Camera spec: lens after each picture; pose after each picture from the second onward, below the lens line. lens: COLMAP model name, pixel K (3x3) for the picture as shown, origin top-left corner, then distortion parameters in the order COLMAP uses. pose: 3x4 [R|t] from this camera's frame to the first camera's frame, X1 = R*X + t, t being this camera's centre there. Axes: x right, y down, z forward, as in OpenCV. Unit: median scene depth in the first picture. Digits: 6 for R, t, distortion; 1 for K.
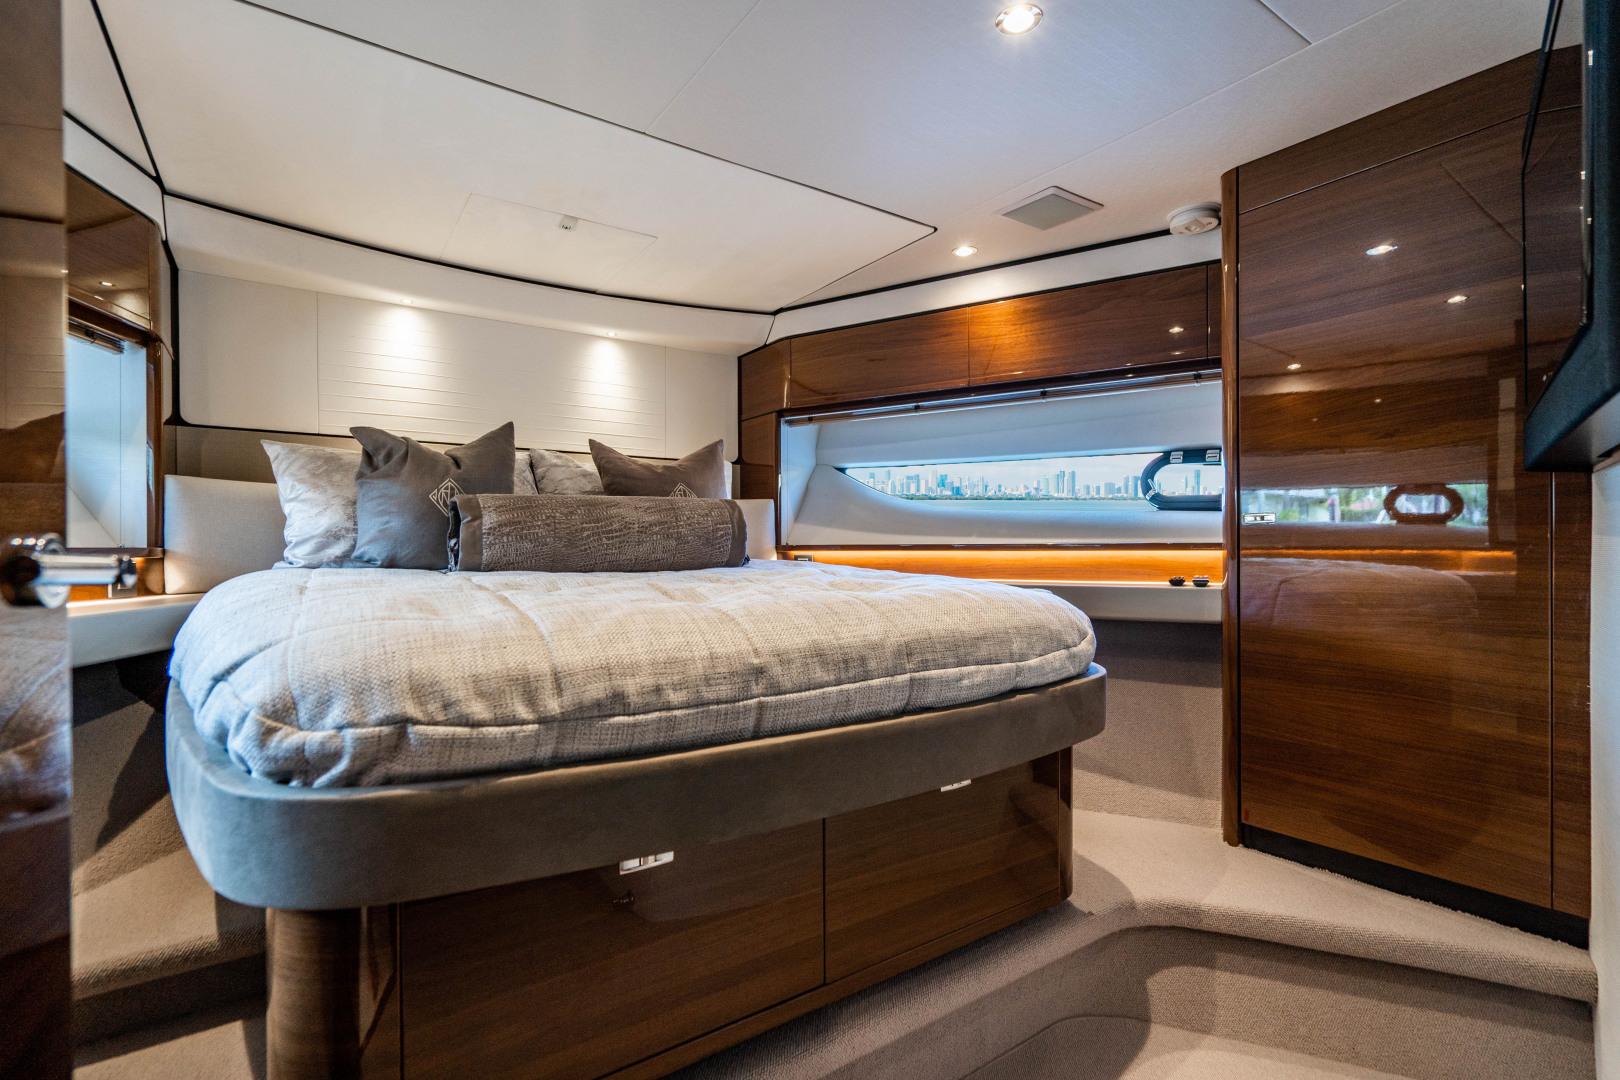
lens RADIAL K [[805.1, 0, 887.7], [0, 805.1, 558.3], [0, 0, 1]] dist [-0.001250, -0.000535]
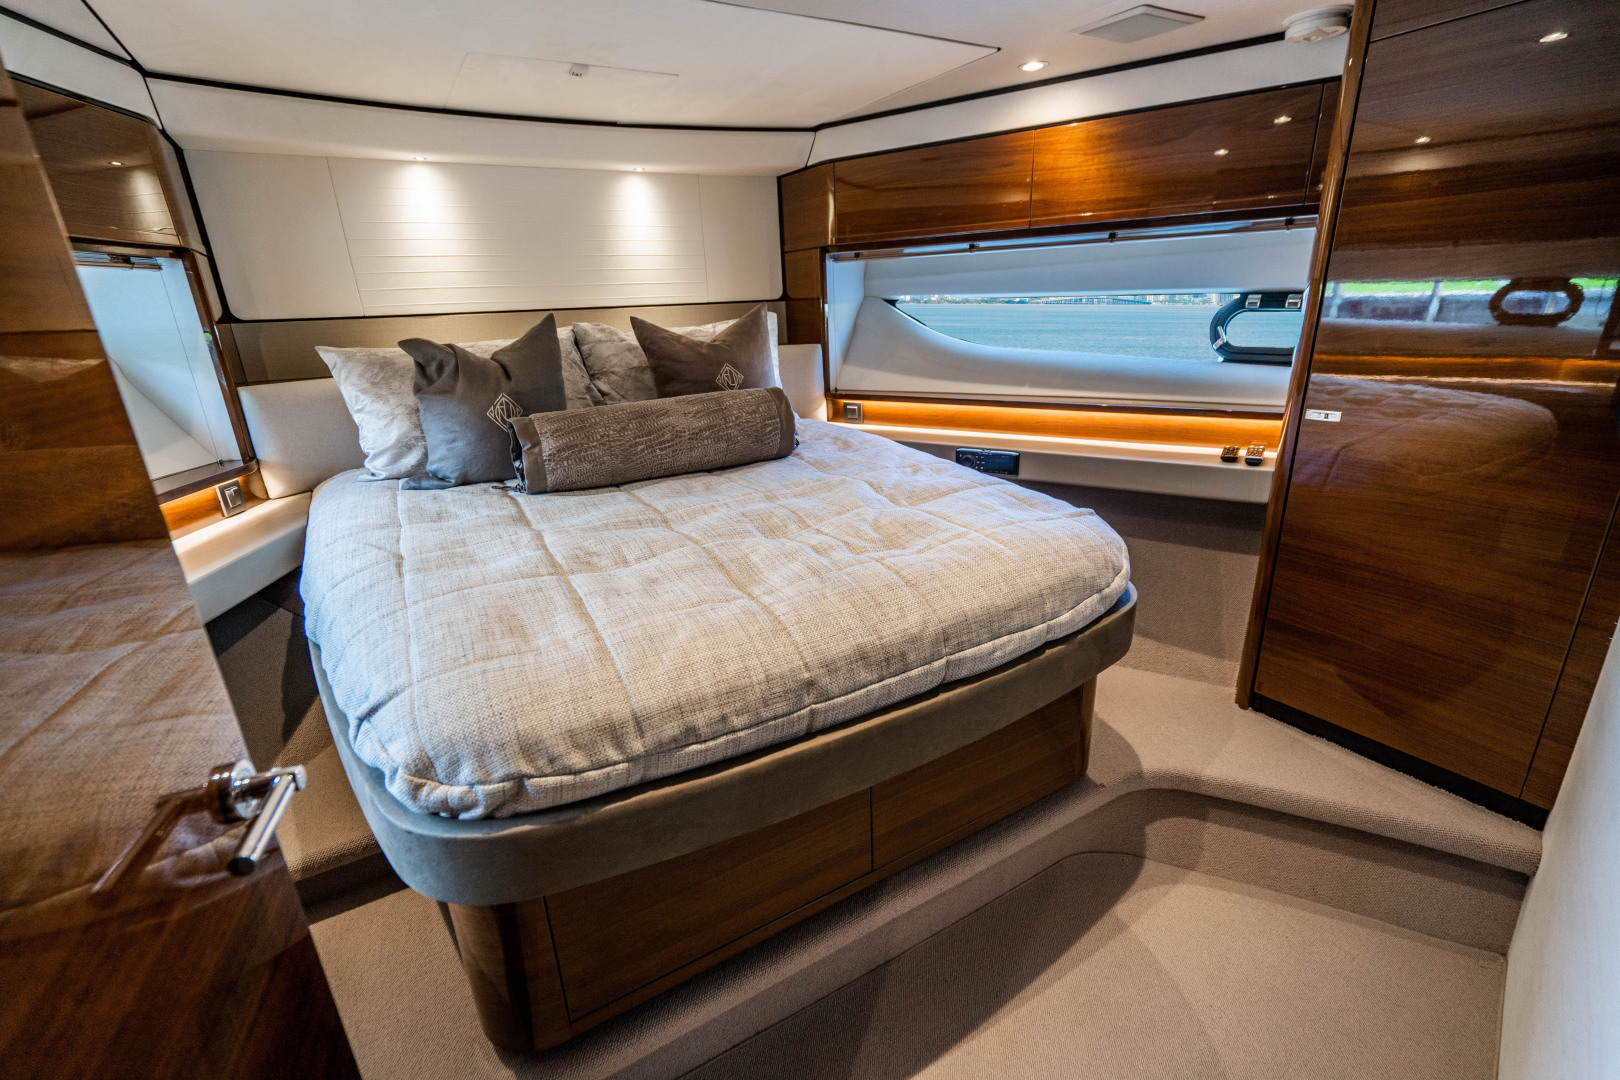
lens RADIAL K [[805.1, 0, 887.7], [0, 805.1, 558.3], [0, 0, 1]] dist [-0.001250, -0.000535]
pose [[0.997573, 0.021330, -0.066282, 0.012498], [0.003934, 0.933136, 0.359501, -0.265089], [0.069519, -0.358889, 0.930788, 0.012508]]
